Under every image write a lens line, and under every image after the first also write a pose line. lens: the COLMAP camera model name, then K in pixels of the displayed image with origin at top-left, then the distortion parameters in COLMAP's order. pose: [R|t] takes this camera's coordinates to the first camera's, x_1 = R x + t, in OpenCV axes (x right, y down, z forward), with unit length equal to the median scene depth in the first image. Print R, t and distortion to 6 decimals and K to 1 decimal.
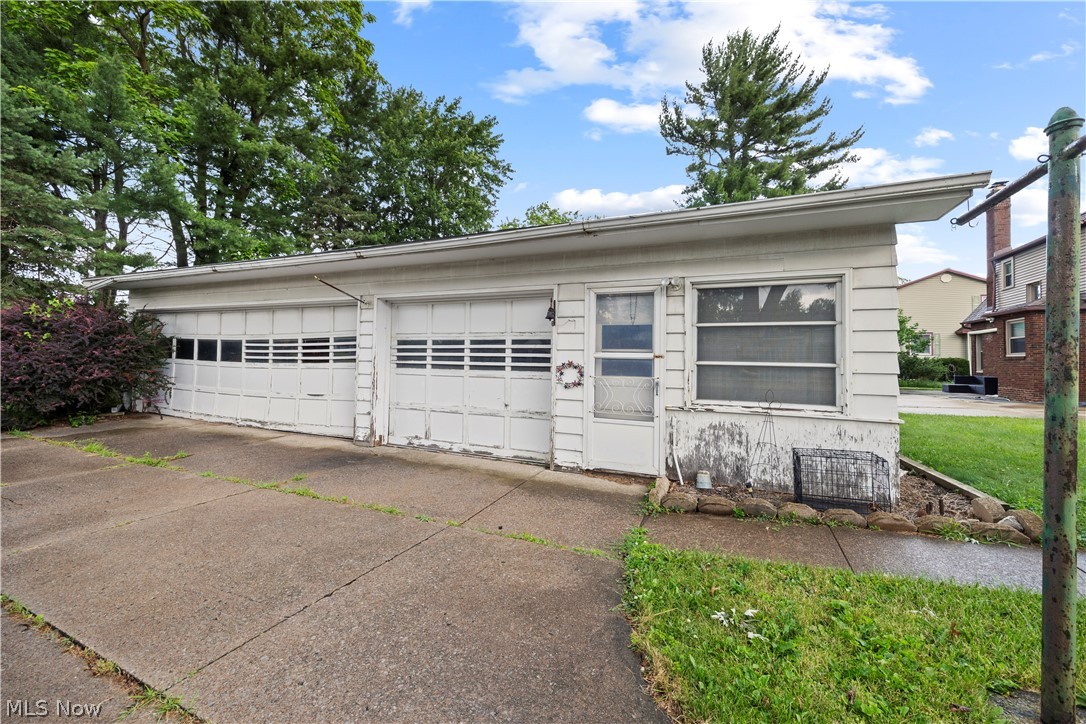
lens RADIAL K [[439.1, 0, 535.6], [0, 439.1, 354.7], [0, 0, 1]] dist [0.000515, 0.000079]
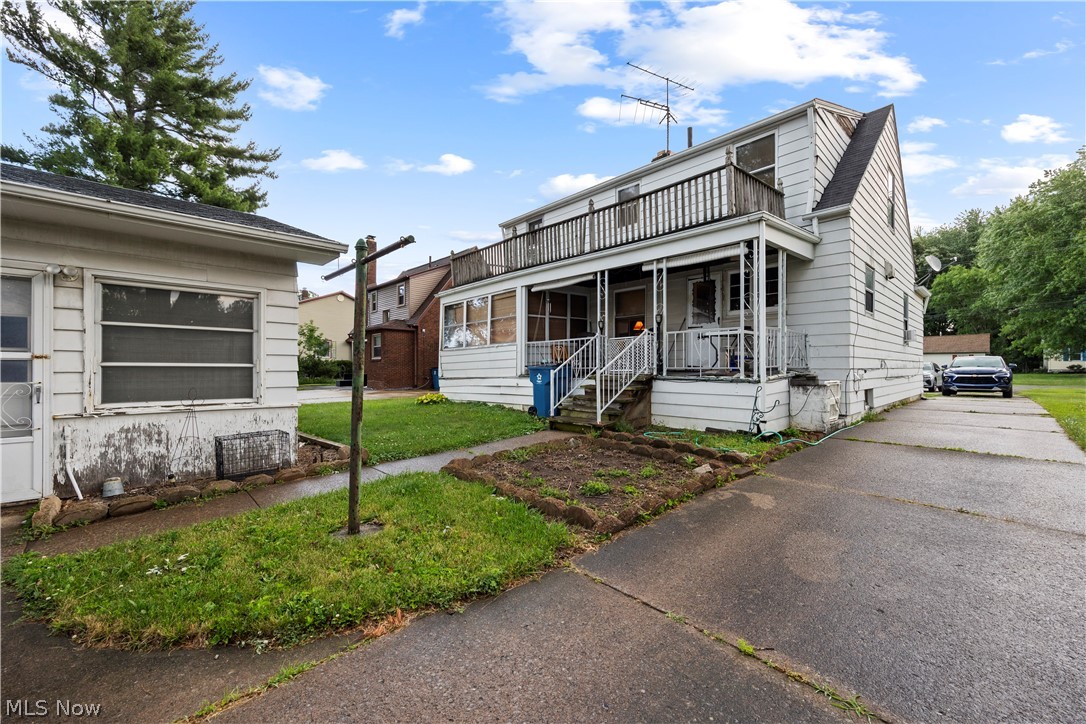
lens RADIAL K [[432.0, 0, 542.0], [0, 432.0, 359.8], [0, 0, 1]] dist [0.006203, -0.000670]
pose [[0.376406, 0.002438, 0.926452, -0.108325], [-0.007992, 0.999968, 0.000616, 0.000990], [-0.926420, -0.007636, 0.376413, -0.164936]]
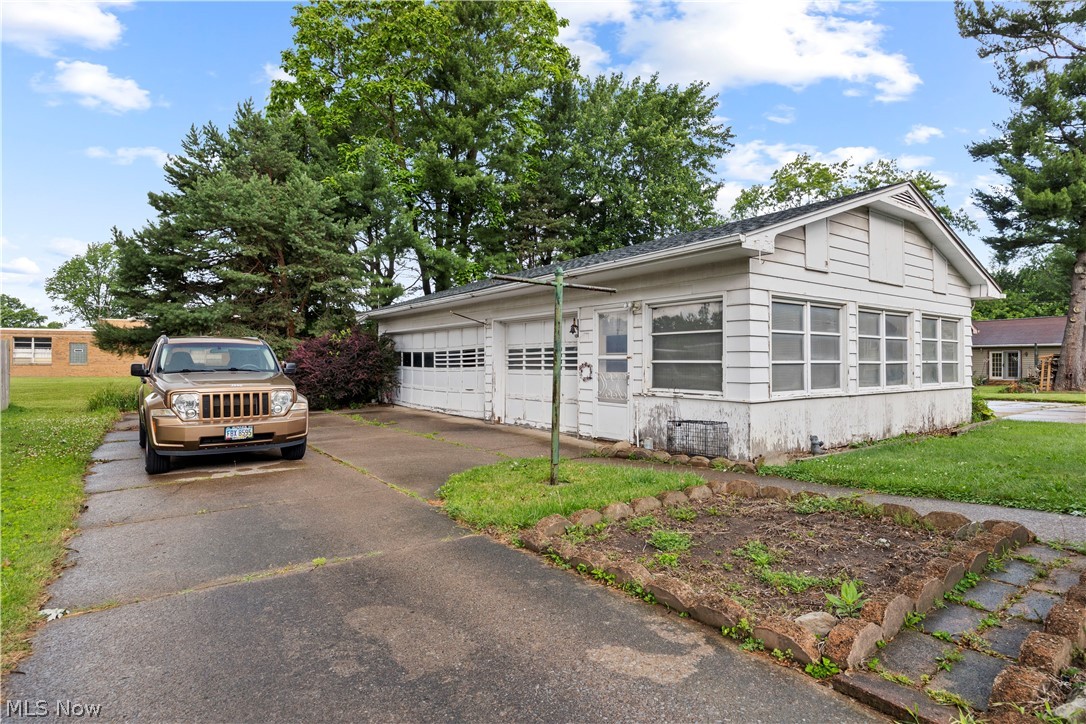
lens RADIAL K [[588.3, 0, 543.0], [0, 588.3, 362.0], [0, 0, 1]] dist [0.030199, -0.000218]
pose [[0.858626, -0.020315, -0.512199, 0.844561], [0.024011, 0.999712, 0.000599, 0.008772], [0.512039, -0.012813, 0.858867, -0.633505]]
